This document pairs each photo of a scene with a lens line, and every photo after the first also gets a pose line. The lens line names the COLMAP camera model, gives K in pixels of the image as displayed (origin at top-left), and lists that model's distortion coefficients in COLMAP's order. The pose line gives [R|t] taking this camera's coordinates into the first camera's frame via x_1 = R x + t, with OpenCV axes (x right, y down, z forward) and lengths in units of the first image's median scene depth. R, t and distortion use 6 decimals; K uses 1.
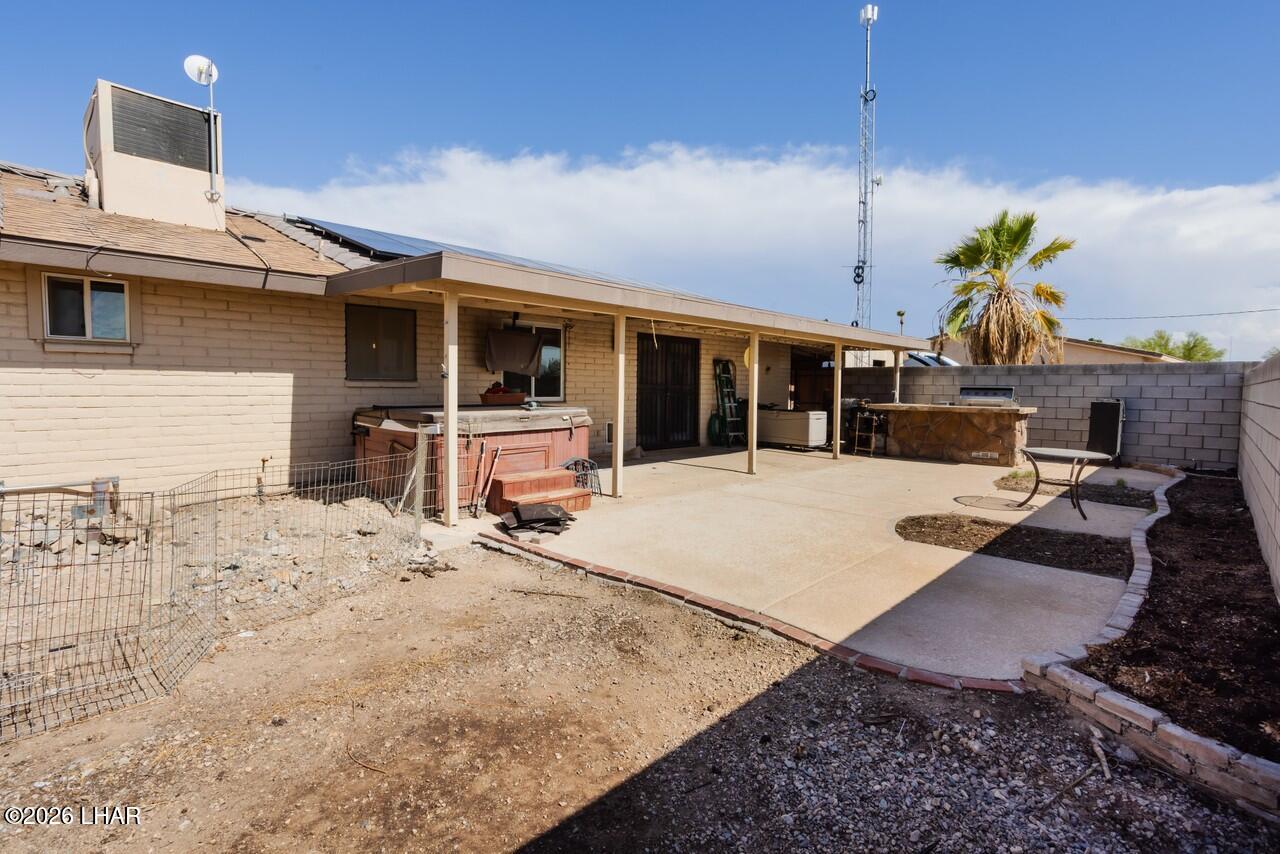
lens RADIAL K [[620.5, 0, 633.6], [0, 620.5, 419.9], [0, 0, 1]] dist [-0.058710, 0.034644]
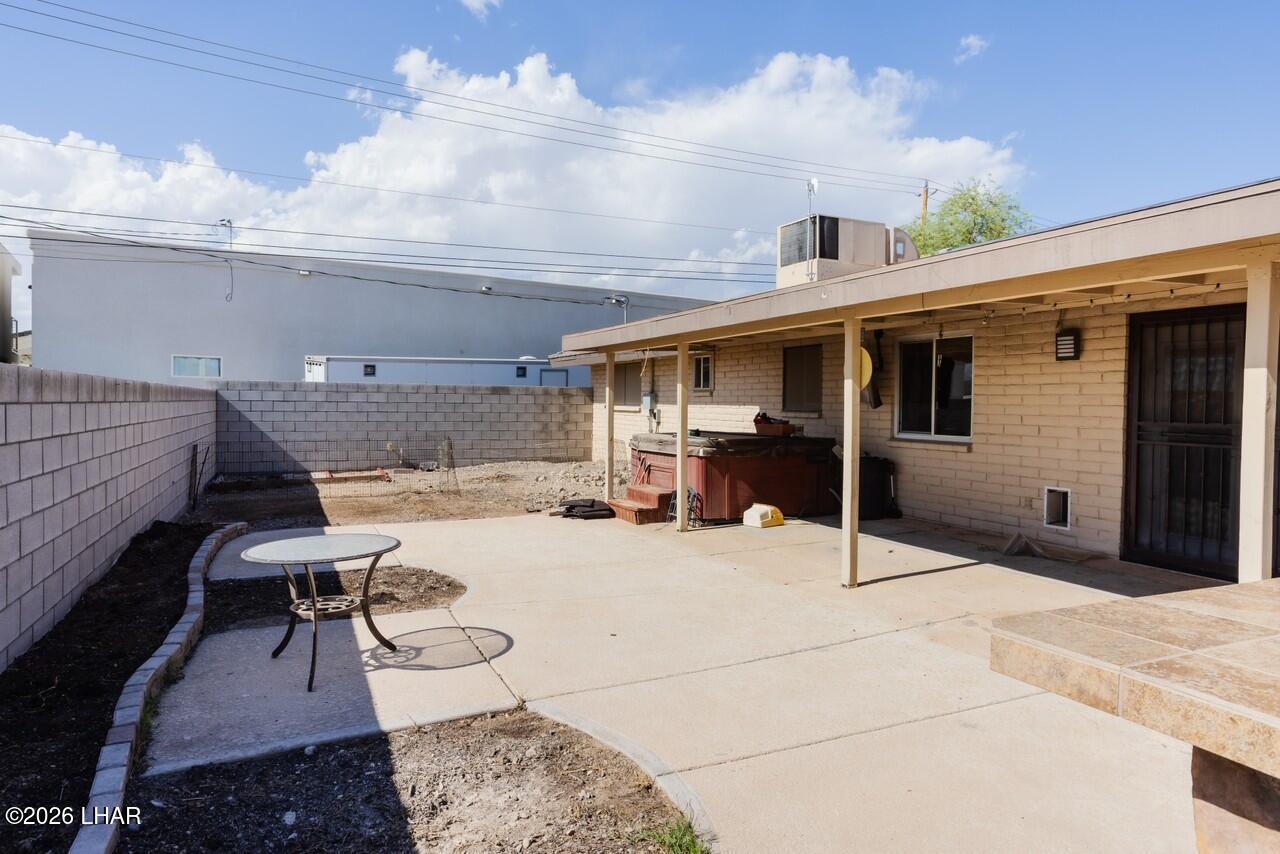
lens RADIAL K [[777.6, 0, 642.8], [0, 777.6, 419.5], [0, 0, 1]] dist [-0.030279, 0.001792]
pose [[-0.376353, 0.010302, -0.926419, 0.771882], [-0.061165, 0.997480, 0.035940, -0.062381], [0.924455, 0.070190, -0.374774, 0.957313]]
